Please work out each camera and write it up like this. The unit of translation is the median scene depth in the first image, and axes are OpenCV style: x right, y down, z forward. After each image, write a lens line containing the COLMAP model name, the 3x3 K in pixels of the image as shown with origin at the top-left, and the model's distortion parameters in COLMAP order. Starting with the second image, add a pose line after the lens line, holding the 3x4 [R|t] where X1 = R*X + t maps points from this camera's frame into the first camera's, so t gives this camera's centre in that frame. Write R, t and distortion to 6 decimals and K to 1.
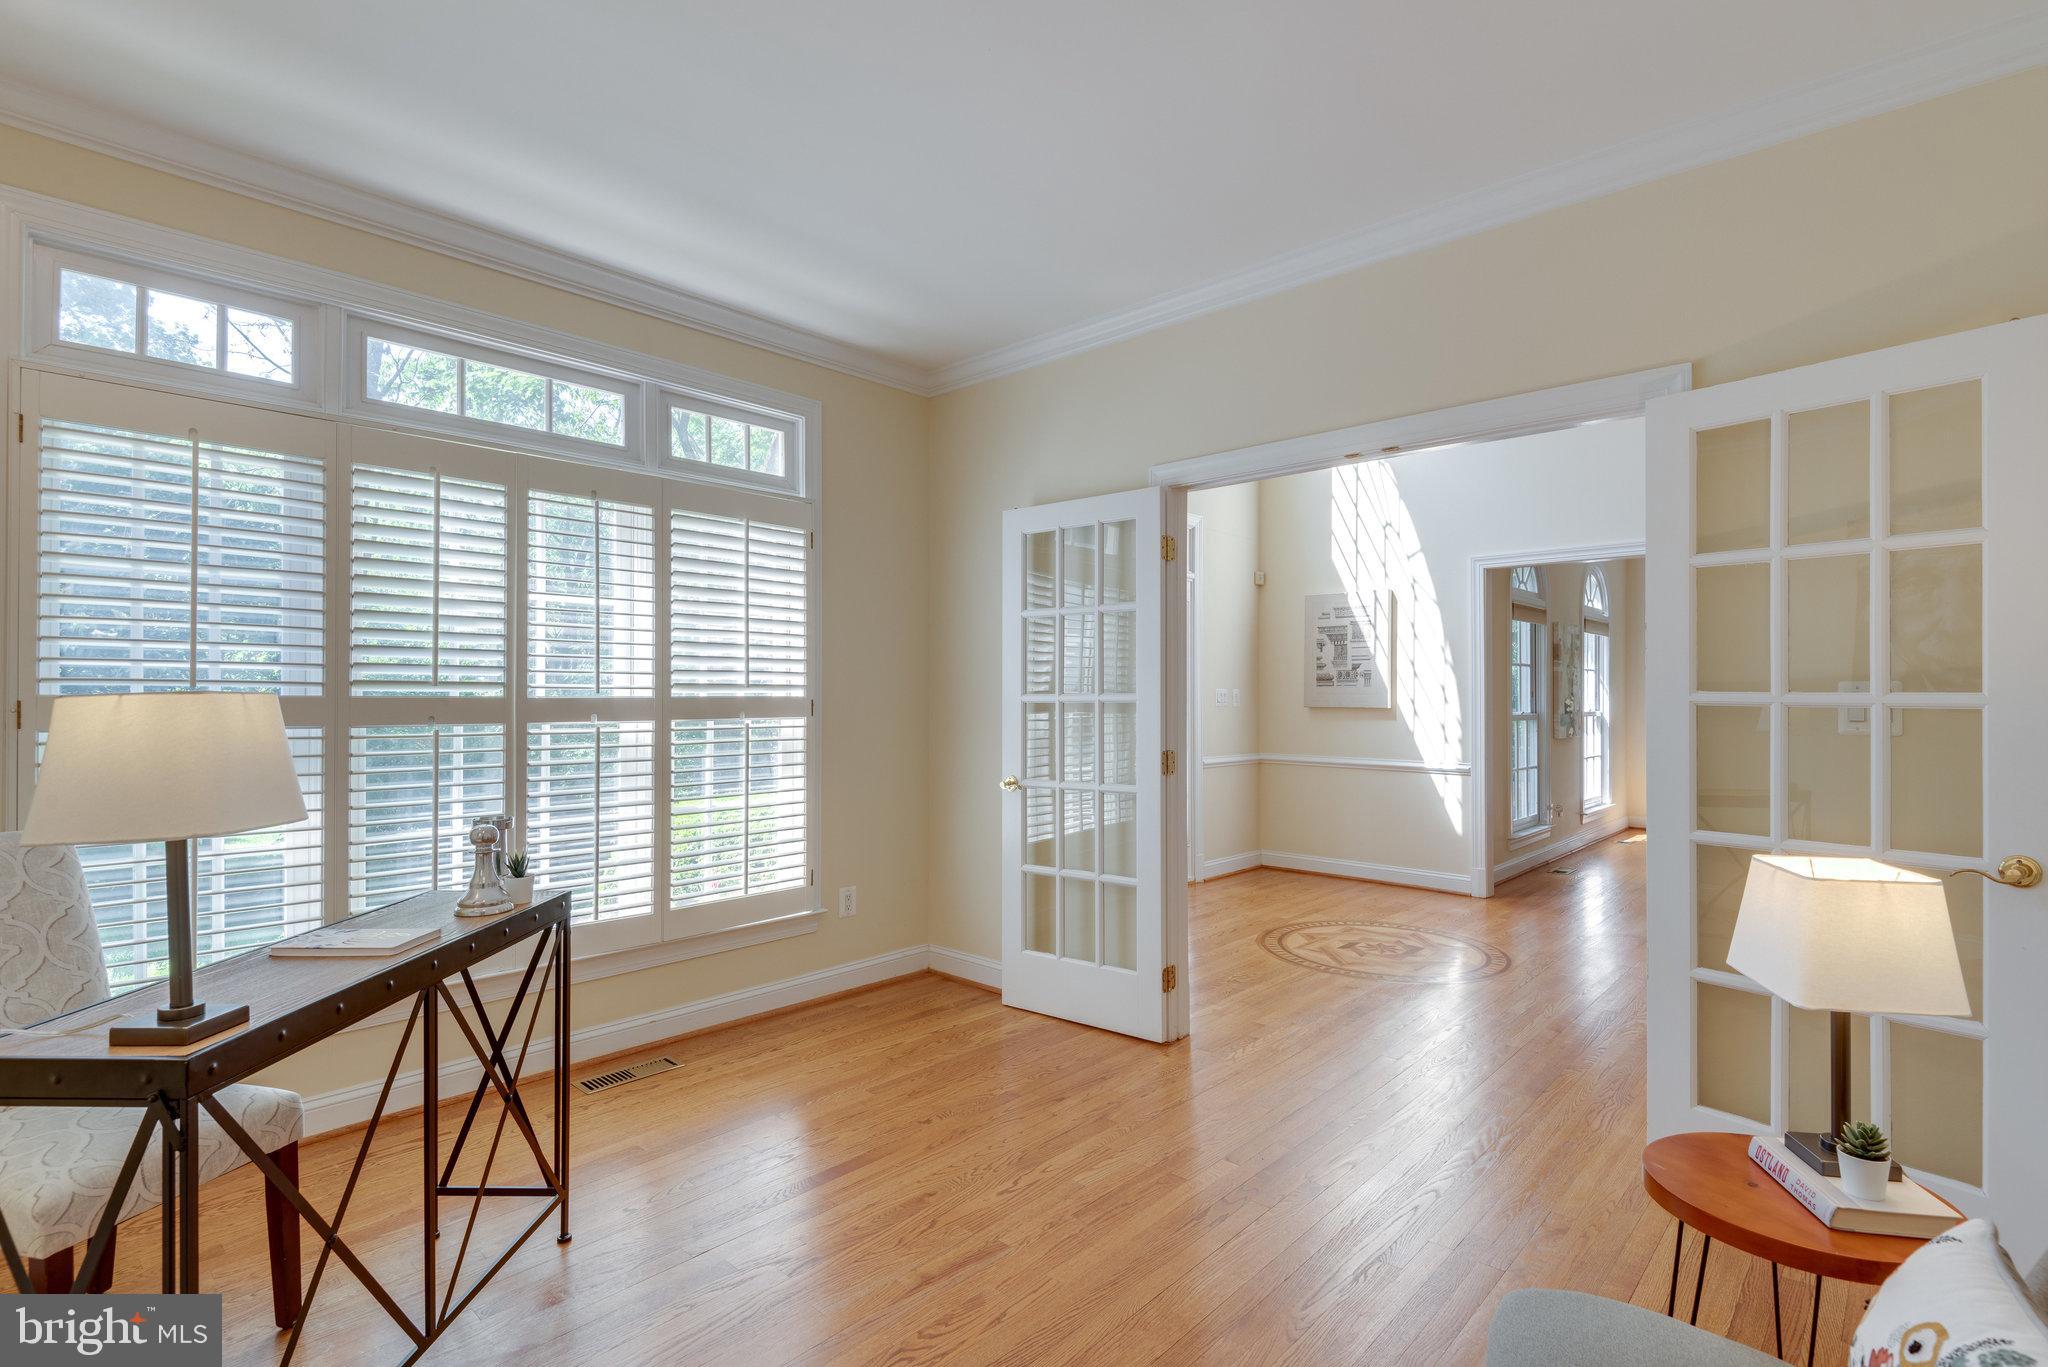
lens RADIAL K [[992.9, 0, 1031.1], [0, 992.9, 691.6], [0, 0, 1]] dist [0.022338, -0.010064]
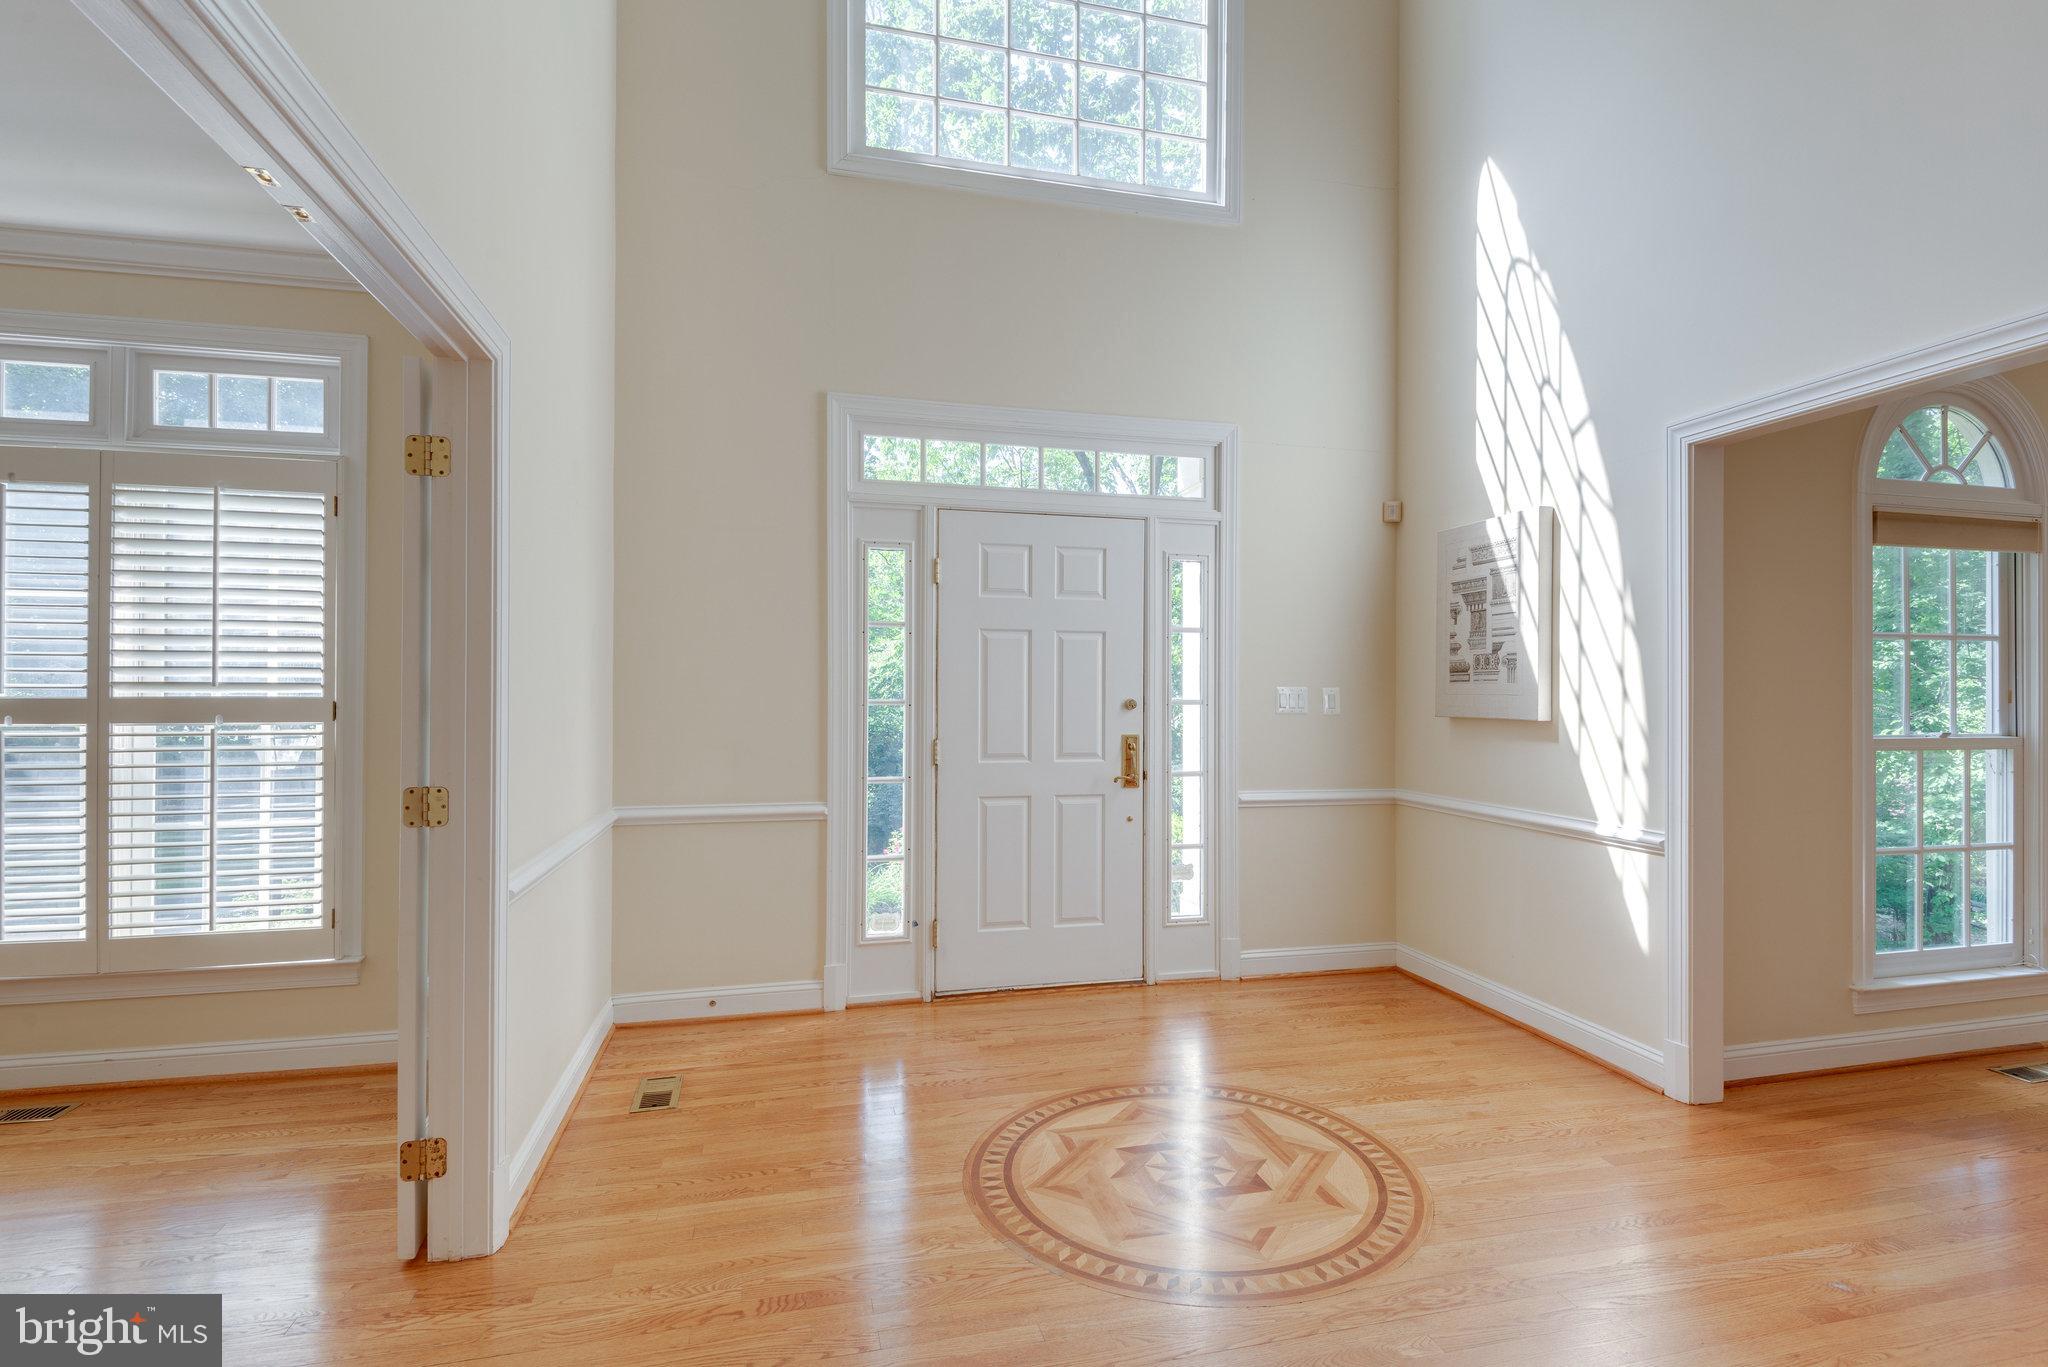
lens RADIAL K [[992.9, 0, 1039.2], [0, 992.9, 701.7], [0, 0, 1]] dist [0.022338, -0.010064]
pose [[0.829344, 0.002922, -0.558731, 0.552139], [0.000992, 0.999977, 0.006702, 0.002869], [0.558738, -0.006113, 0.829322, 0.487402]]
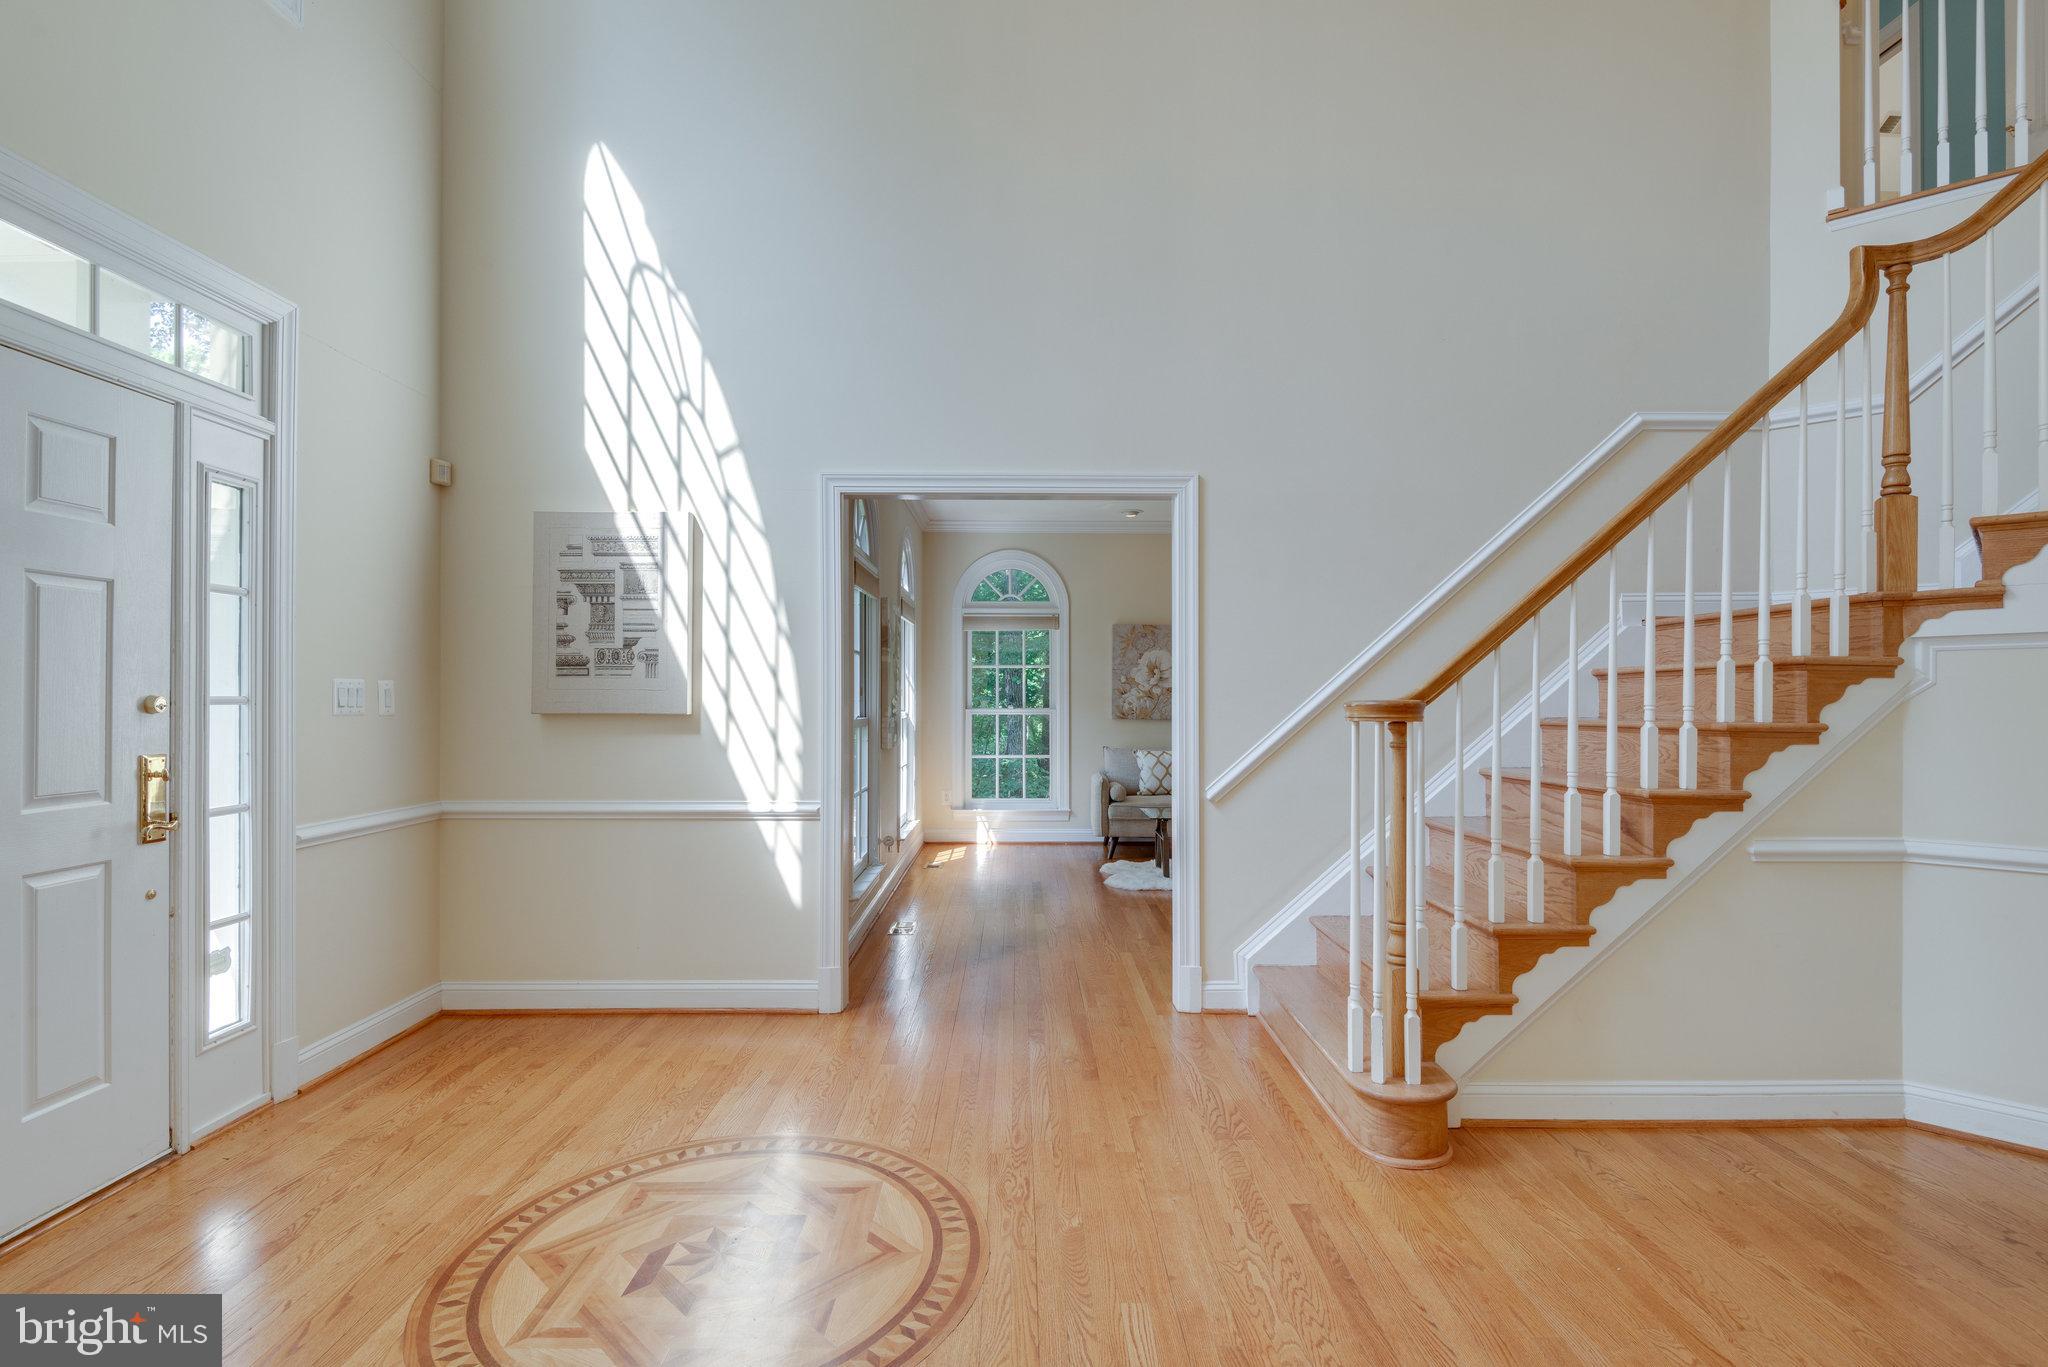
lens RADIAL K [[992.9, 0, 1027.7], [0, 992.9, 688.9], [0, 0, 1]] dist [0.022338, -0.010064]
pose [[0.737731, 0.004097, 0.675082, 0.139734], [-0.003467, 0.999991, -0.002280, 0.002854], [-0.675086, -0.000658, 0.737739, 0.545443]]
